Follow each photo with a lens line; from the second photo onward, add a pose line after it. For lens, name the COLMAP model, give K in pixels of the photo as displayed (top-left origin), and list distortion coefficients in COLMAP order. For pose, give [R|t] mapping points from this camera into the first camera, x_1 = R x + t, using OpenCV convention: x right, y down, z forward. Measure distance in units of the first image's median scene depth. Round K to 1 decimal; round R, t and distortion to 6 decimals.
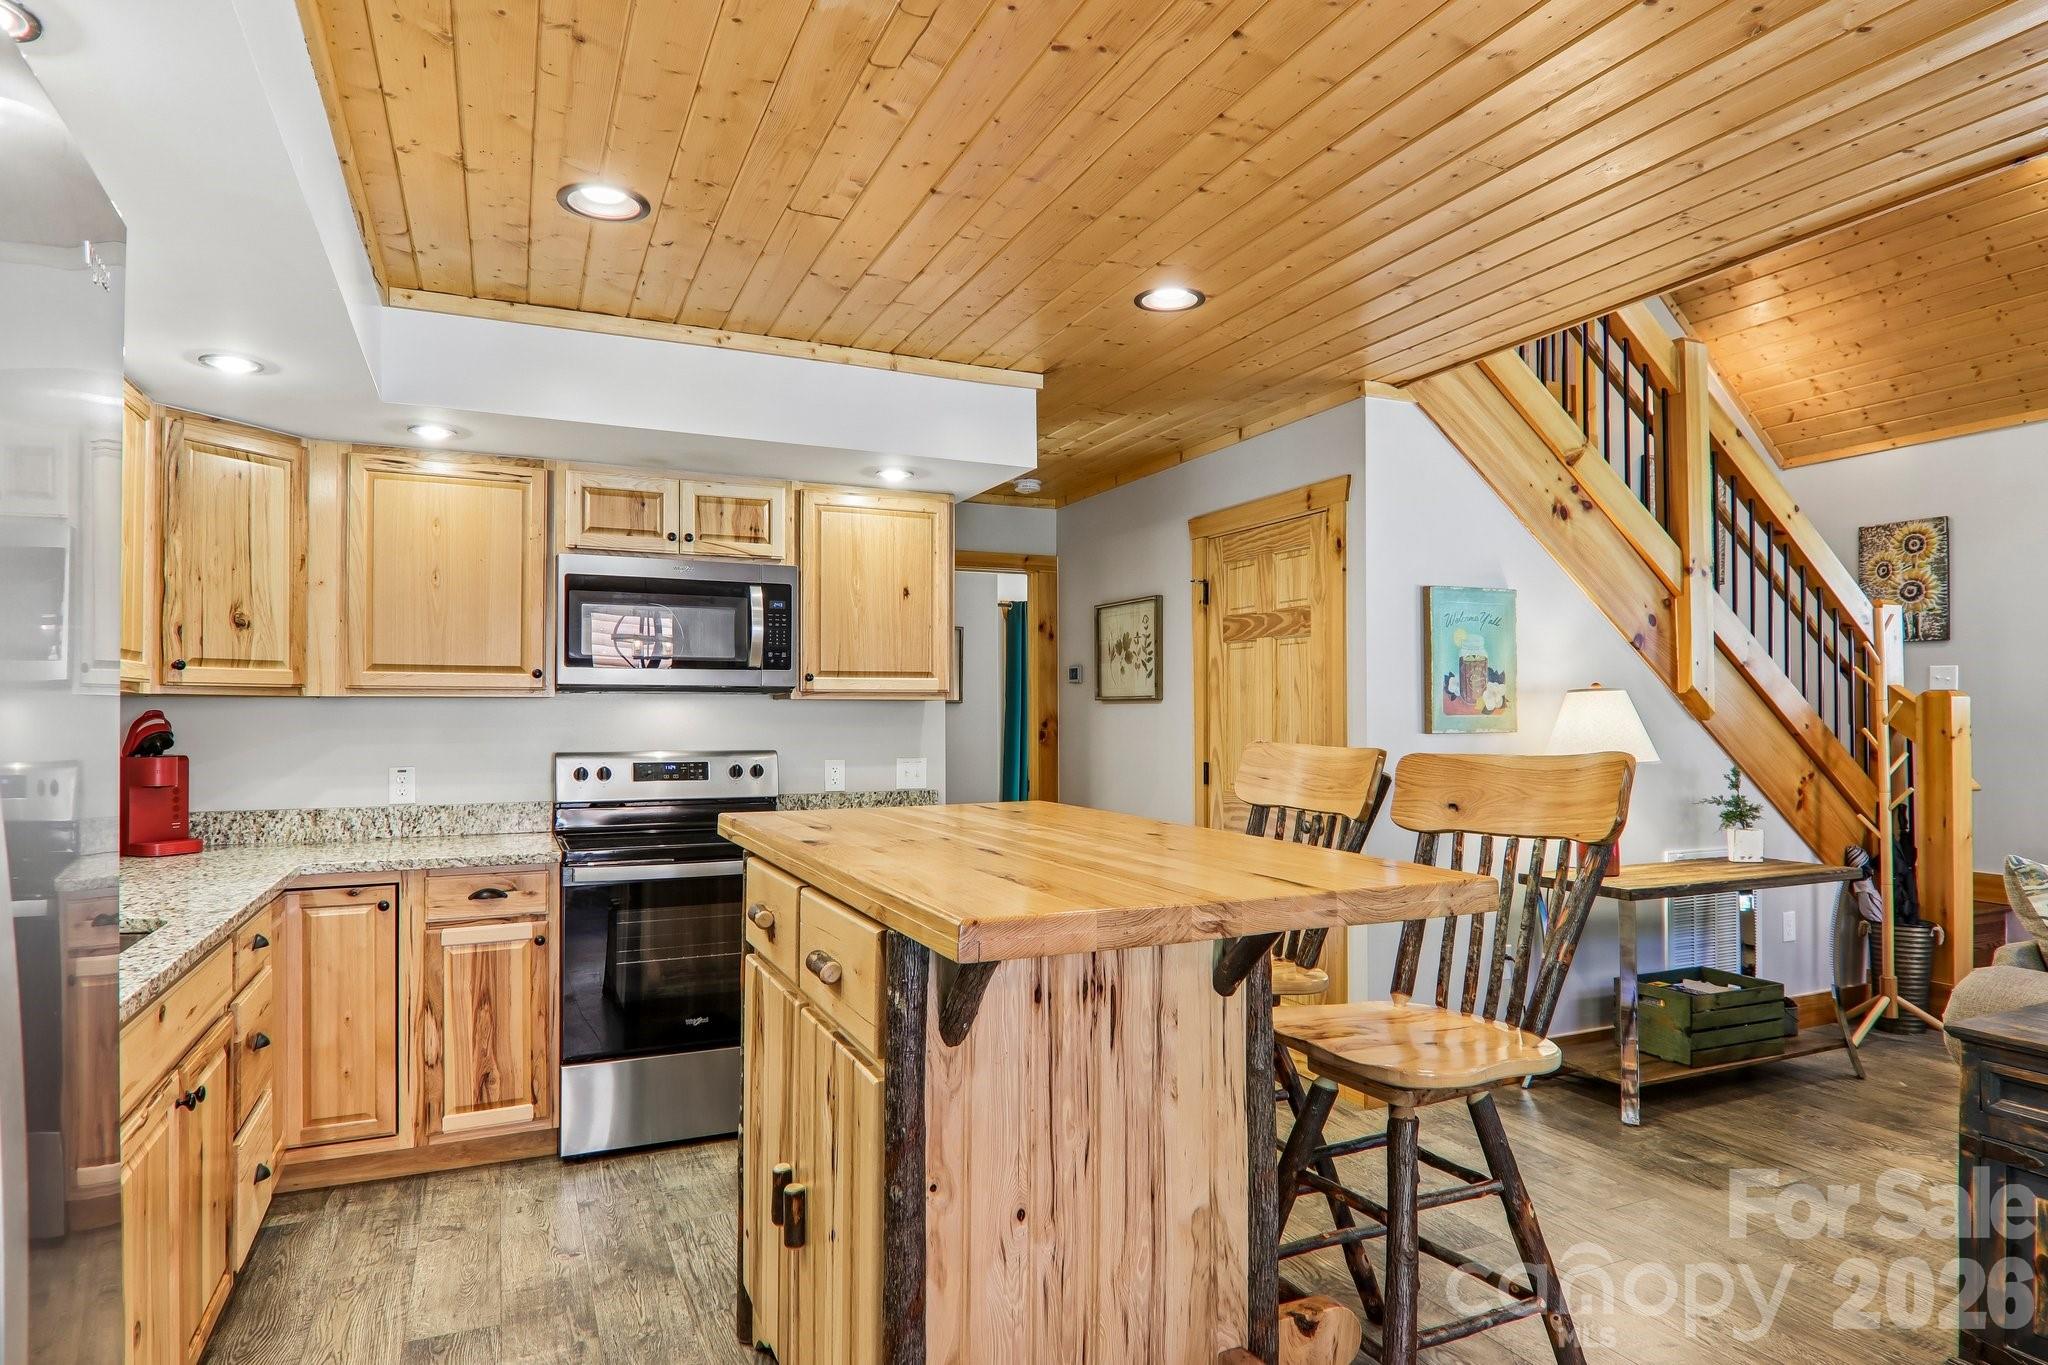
lens RADIAL K [[1146.8, 0, 1024.5], [0, 1146.8, 698.4], [0, 0, 1]] dist [0.006145, -0.020777]
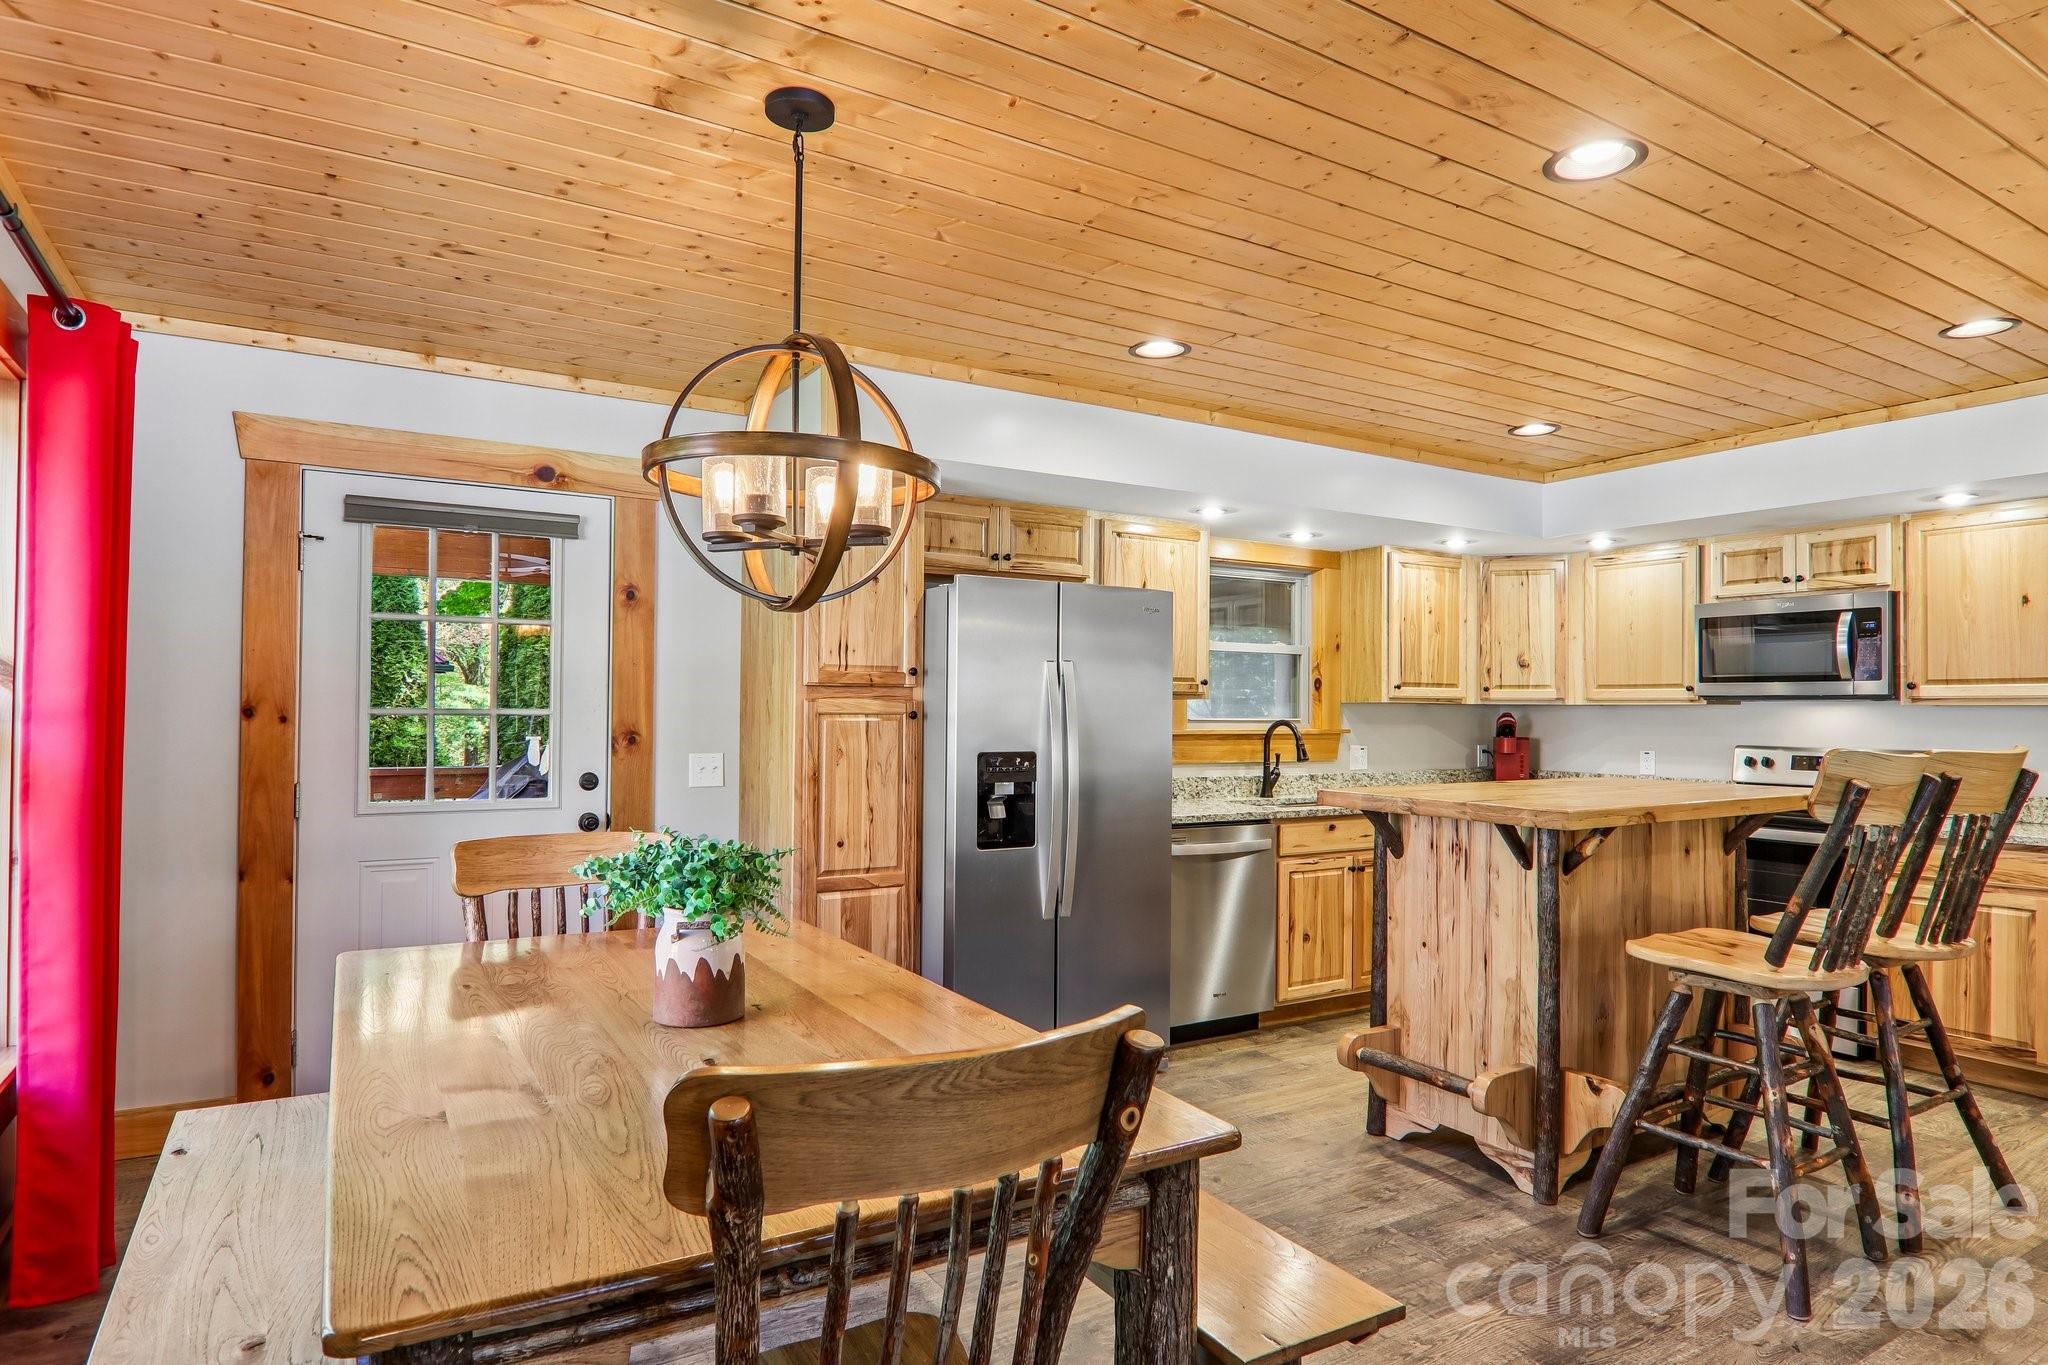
lens RADIAL K [[1146.8, 0, 1024.5], [0, 1146.8, 698.4], [0, 0, 1]] dist [0.006145, -0.020777]
pose [[0.114186, -0.009132, -0.993417, 0.822416], [0.004399, 0.999953, -0.008686, -0.000090], [0.993450, -0.003378, 0.114221, 0.000840]]
